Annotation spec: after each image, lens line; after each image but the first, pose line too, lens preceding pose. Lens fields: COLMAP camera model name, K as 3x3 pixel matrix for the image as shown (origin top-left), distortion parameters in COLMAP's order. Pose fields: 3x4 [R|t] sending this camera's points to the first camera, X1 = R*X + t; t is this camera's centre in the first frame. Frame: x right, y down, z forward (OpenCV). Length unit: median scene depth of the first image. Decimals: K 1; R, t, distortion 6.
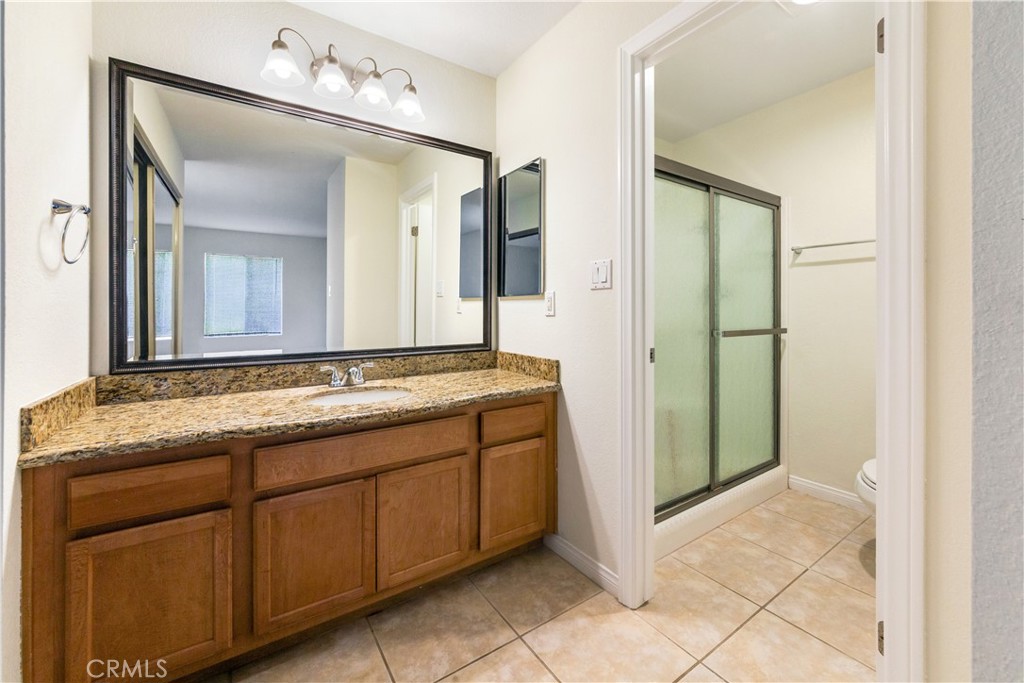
lens RADIAL K [[407.0, 0, 511.6], [0, 407.0, 311.7], [0, 0, 1]] dist [0.000474, 0.000062]
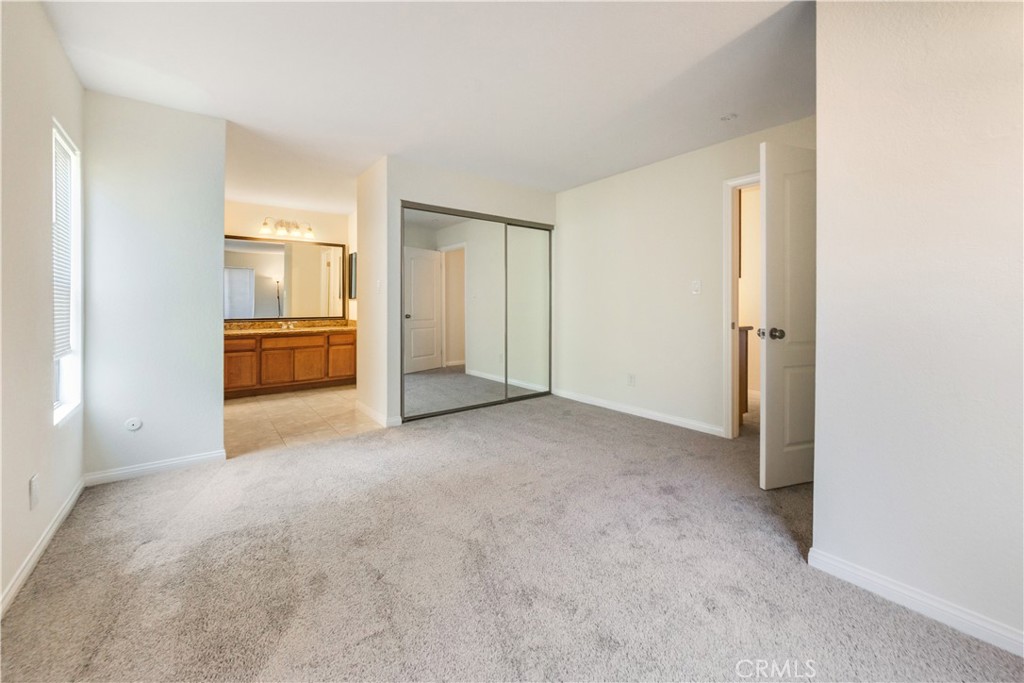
lens RADIAL K [[407.0, 0, 513.7], [0, 407.0, 304.7], [0, 0, 1]] dist [0.000474, 0.000062]
pose [[0.997105, -0.001958, 0.076009, 1.200877], [0.001940, 0.999998, 0.000310, 0.003050], [-0.076009, -0.000161, 0.997107, -2.474227]]
